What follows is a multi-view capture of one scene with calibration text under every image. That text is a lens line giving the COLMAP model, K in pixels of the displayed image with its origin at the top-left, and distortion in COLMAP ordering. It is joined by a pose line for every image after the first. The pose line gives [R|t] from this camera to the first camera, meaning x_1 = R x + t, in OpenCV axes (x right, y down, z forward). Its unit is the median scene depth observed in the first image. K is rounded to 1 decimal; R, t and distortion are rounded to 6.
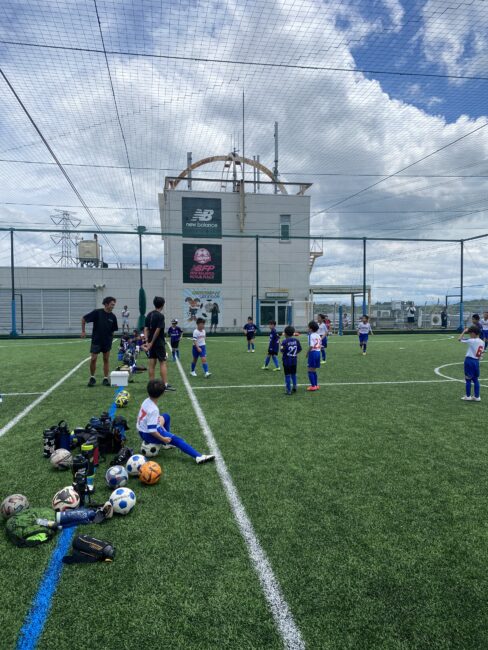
lens RADIAL K [[495.9, 0, 244.5], [0, 495.9, 325.0], [0, 0, 1]] dist [0.053108, 0.000981]
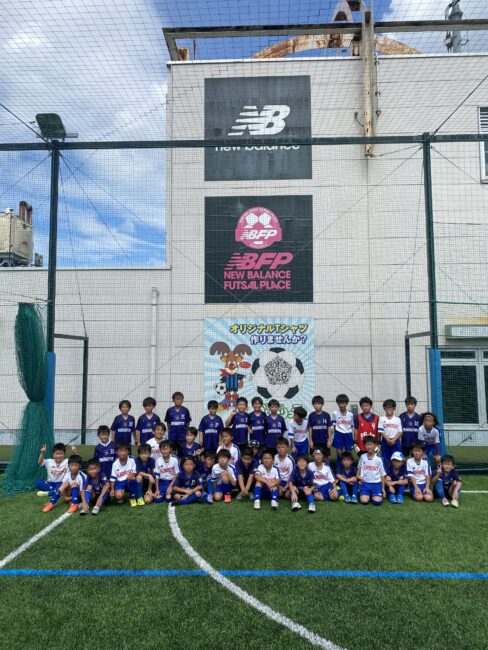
lens RADIAL K [[495.9, 0, 245.1], [0, 495.9, 326.1], [0, 0, 1]] dist [0.053108, 0.000981]
pose [[0.977854, -0.018357, -0.208482, -0.019674], [-0.005012, 0.993806, -0.111012, -0.027390], [0.209228, 0.109599, 0.971706, 0.652968]]
